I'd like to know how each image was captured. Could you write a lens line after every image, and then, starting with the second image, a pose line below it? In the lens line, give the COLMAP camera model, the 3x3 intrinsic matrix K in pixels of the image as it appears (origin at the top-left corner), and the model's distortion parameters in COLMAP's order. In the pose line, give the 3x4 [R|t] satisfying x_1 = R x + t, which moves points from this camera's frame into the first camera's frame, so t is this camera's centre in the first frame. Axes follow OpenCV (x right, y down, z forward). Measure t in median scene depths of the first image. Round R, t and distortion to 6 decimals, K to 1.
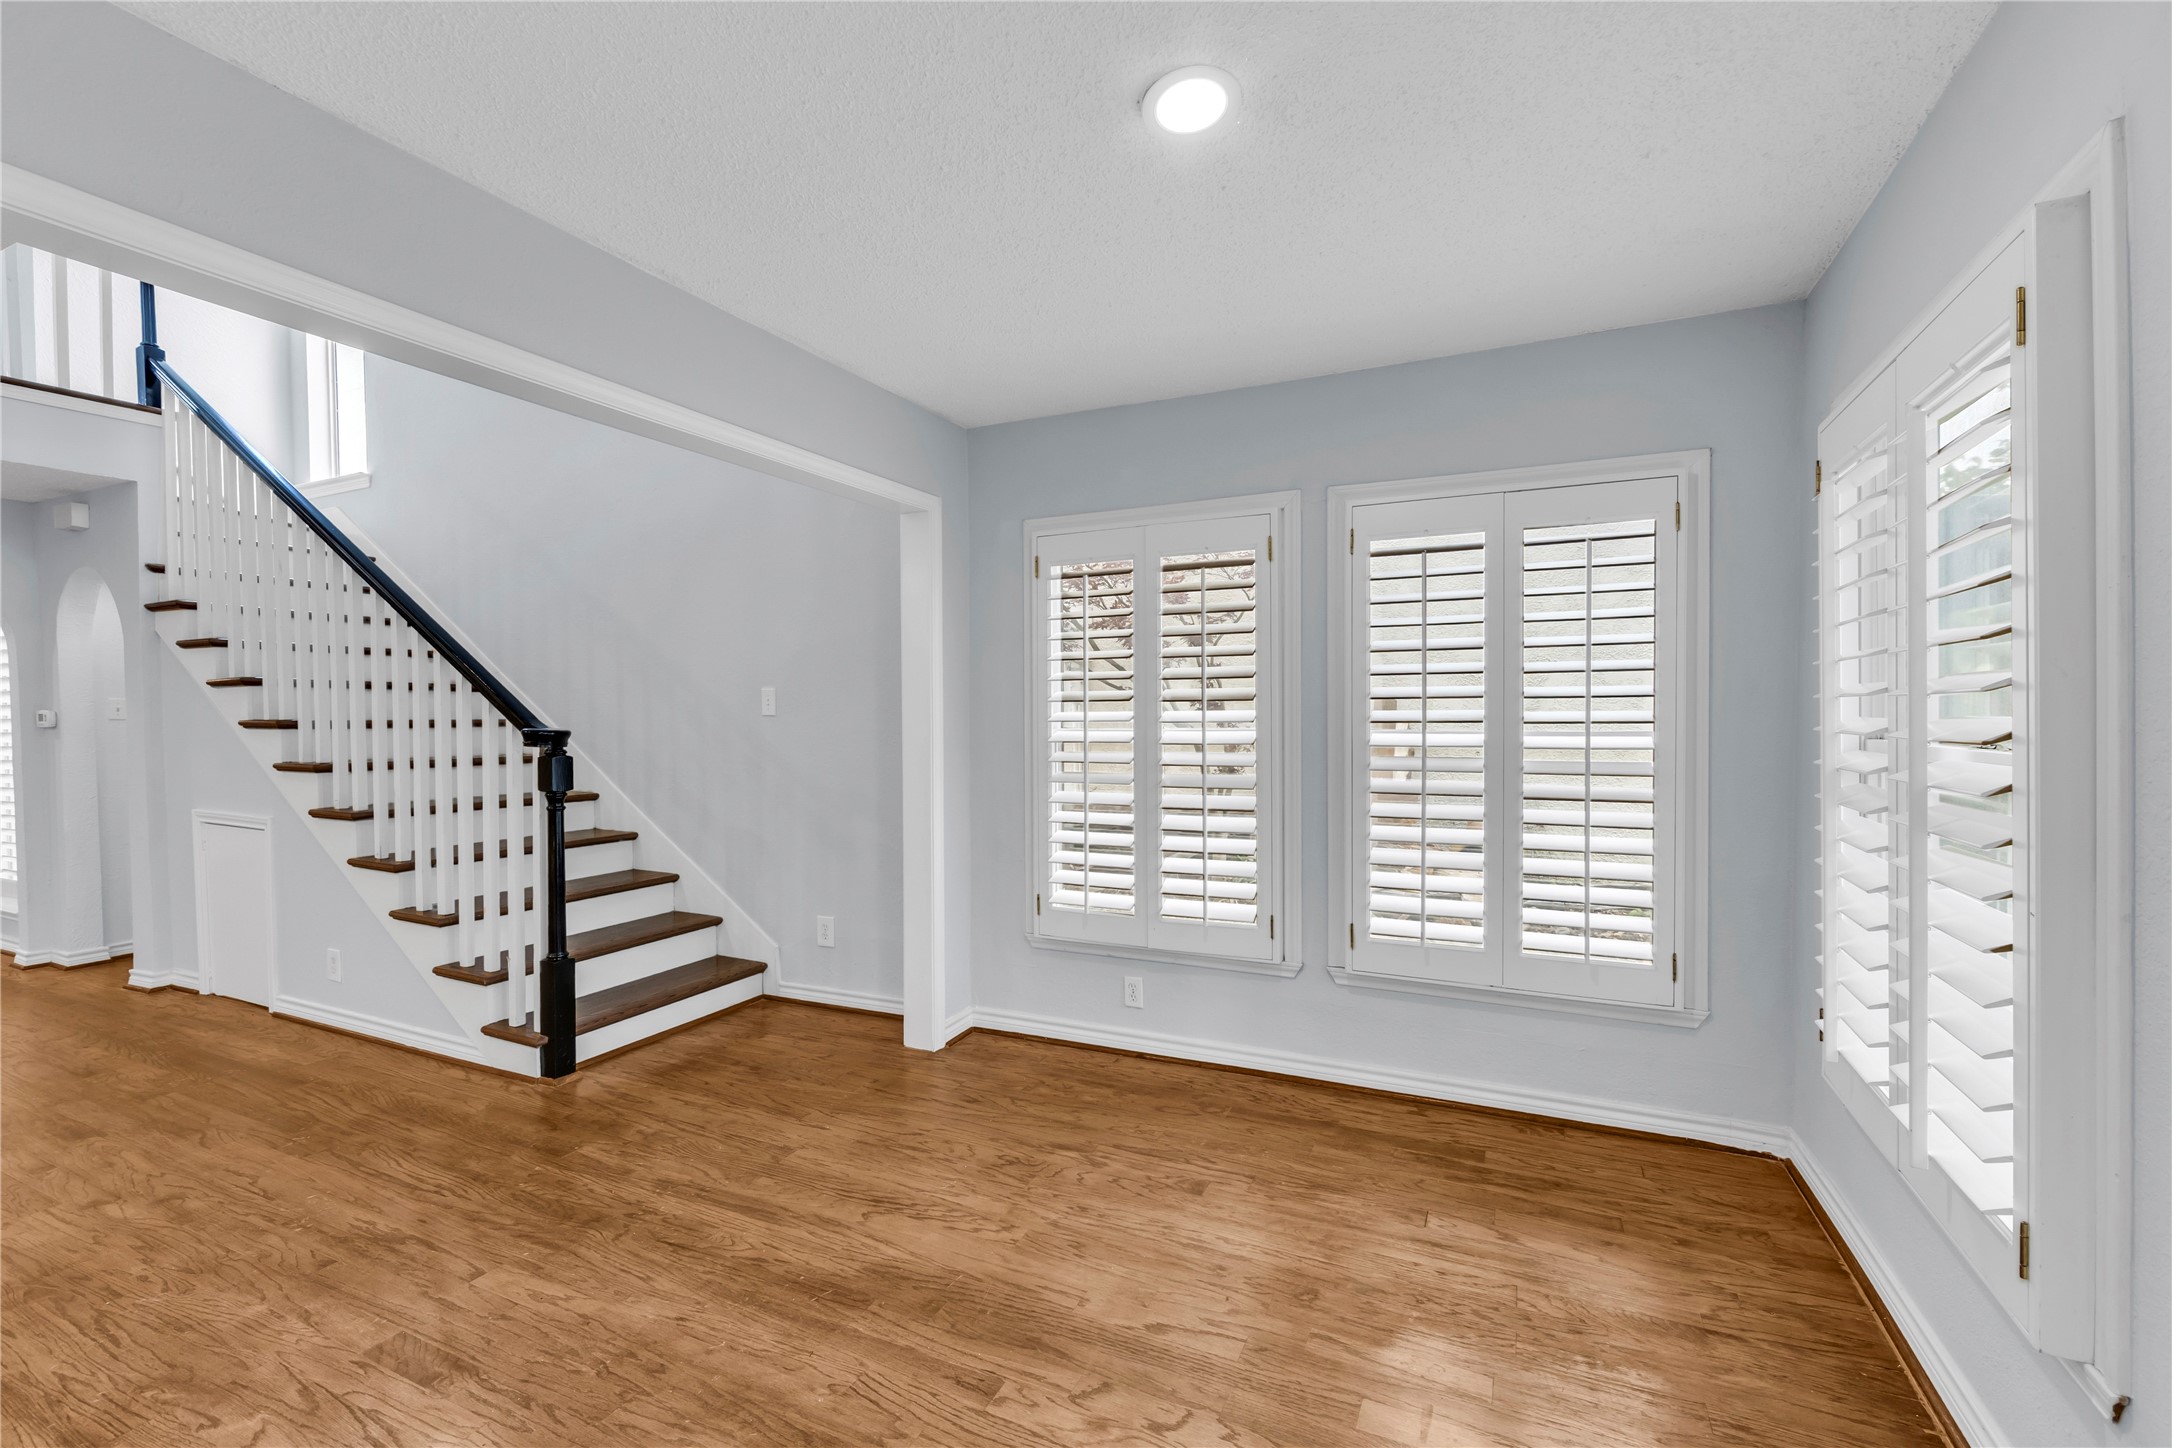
lens RADIAL K [[861.9, 0, 1099.6], [0, 861.9, 715.8], [0, 0, 1]] dist [-0.002321, -0.000442]
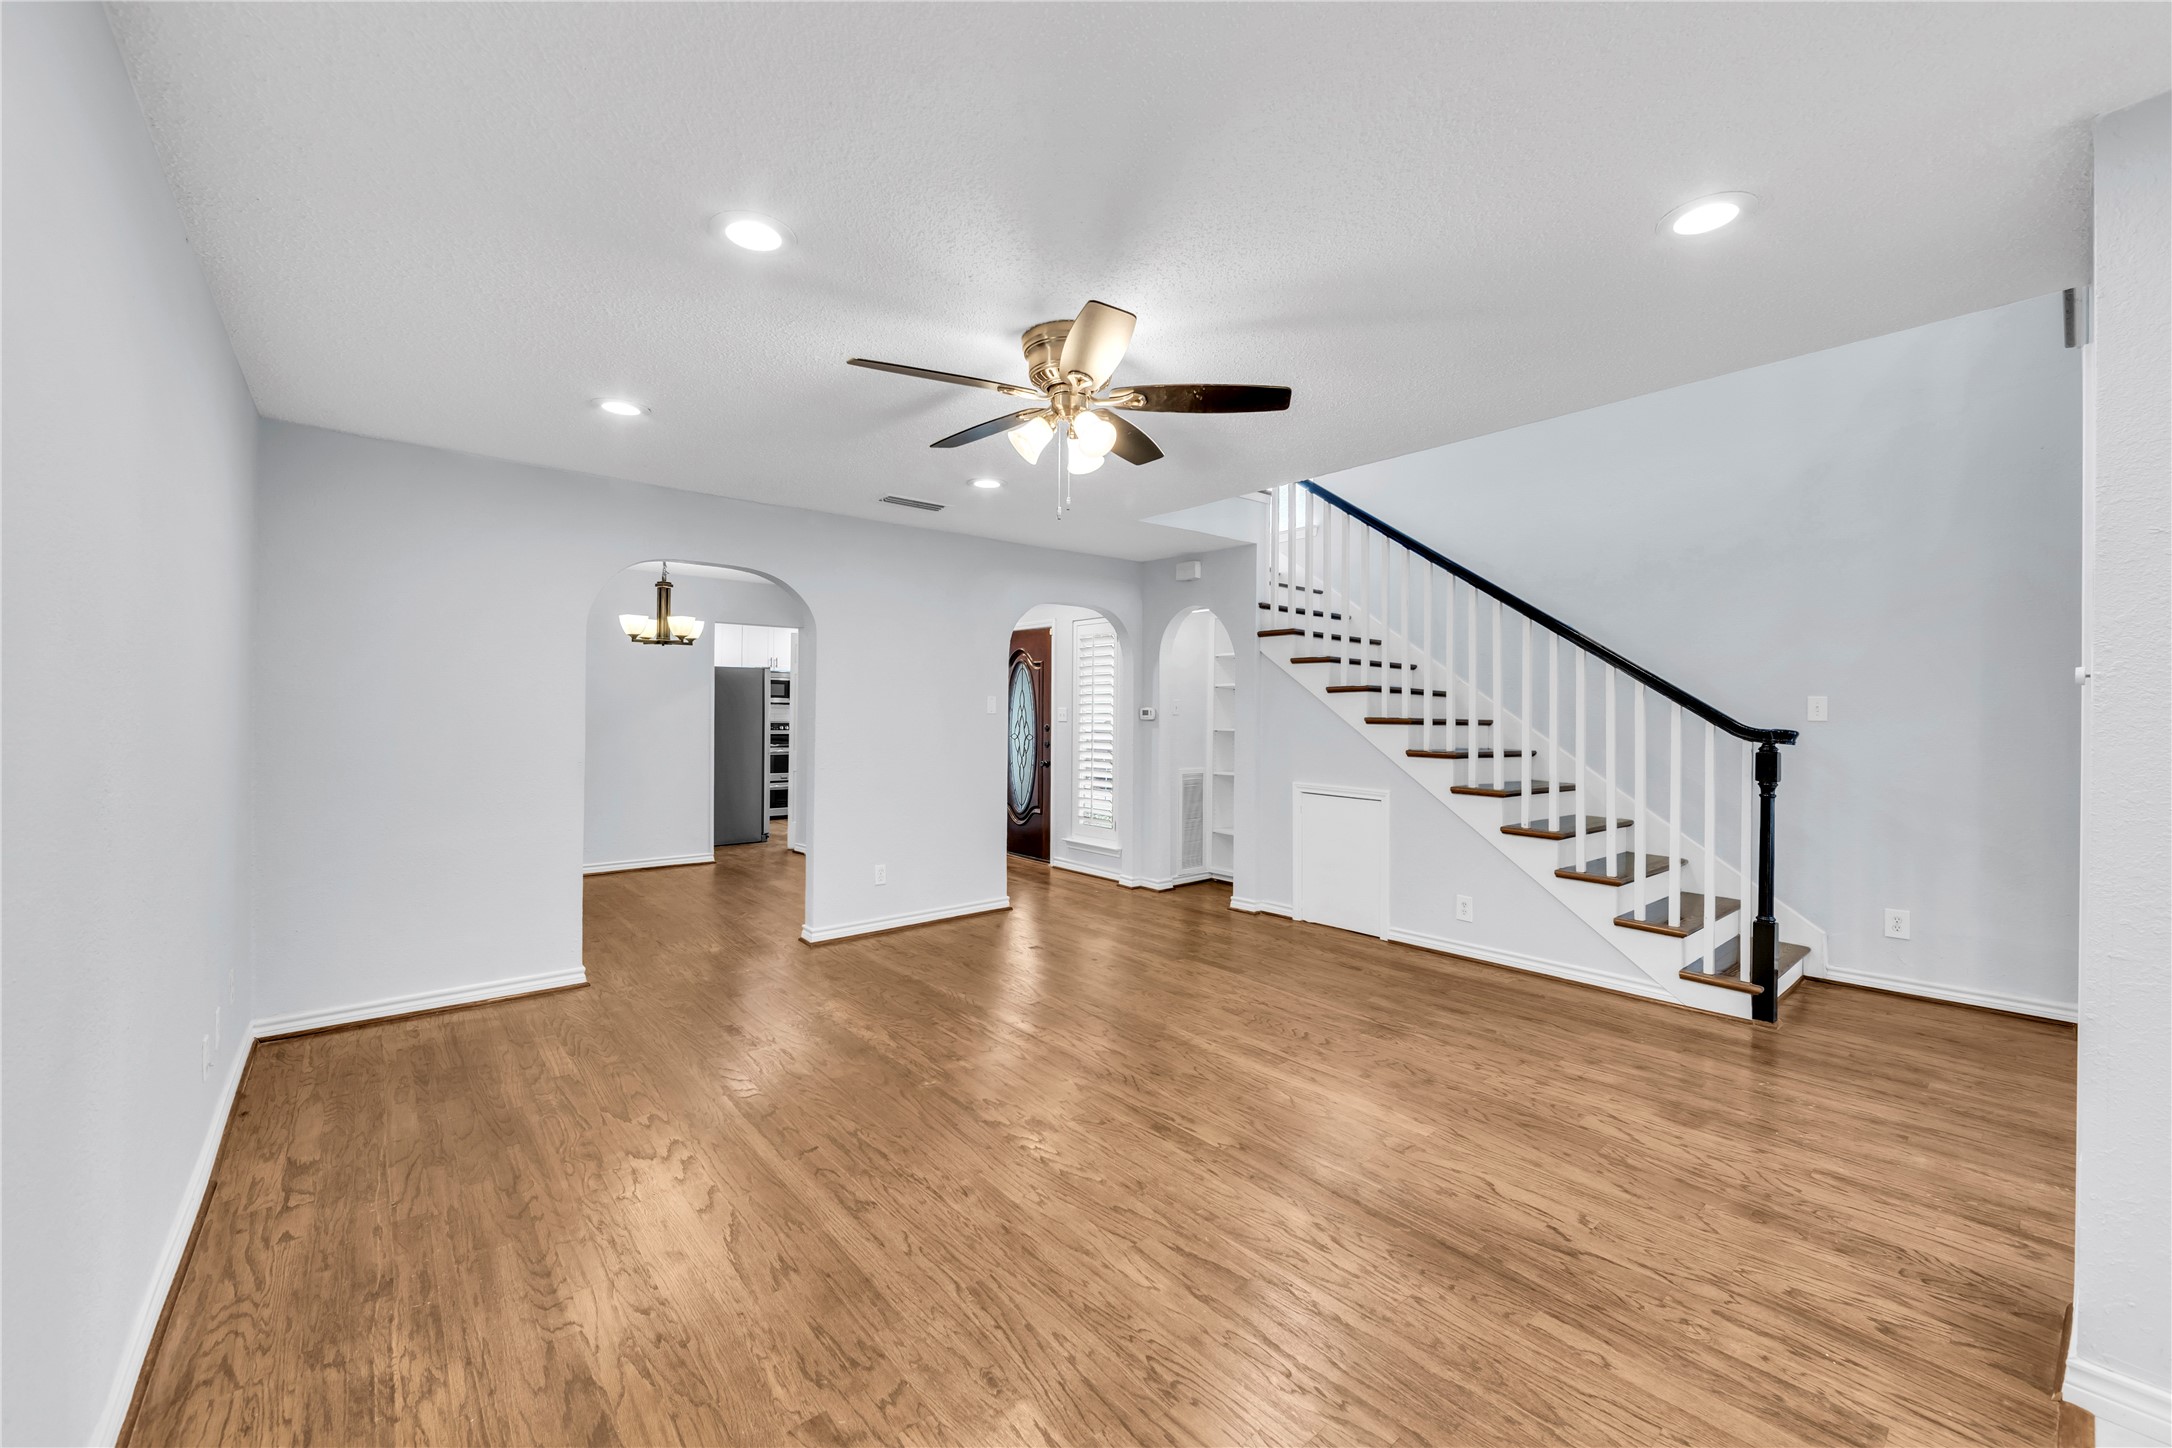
lens RADIAL K [[861.9, 0, 1099.6], [0, 861.9, 715.8], [0, 0, 1]] dist [-0.002321, -0.000442]
pose [[0.916376, 0.014789, -0.400044, -0.970888], [-0.015314, 0.999881, 0.001885, 0.006793], [0.400025, 0.004398, 0.916494, -0.449375]]
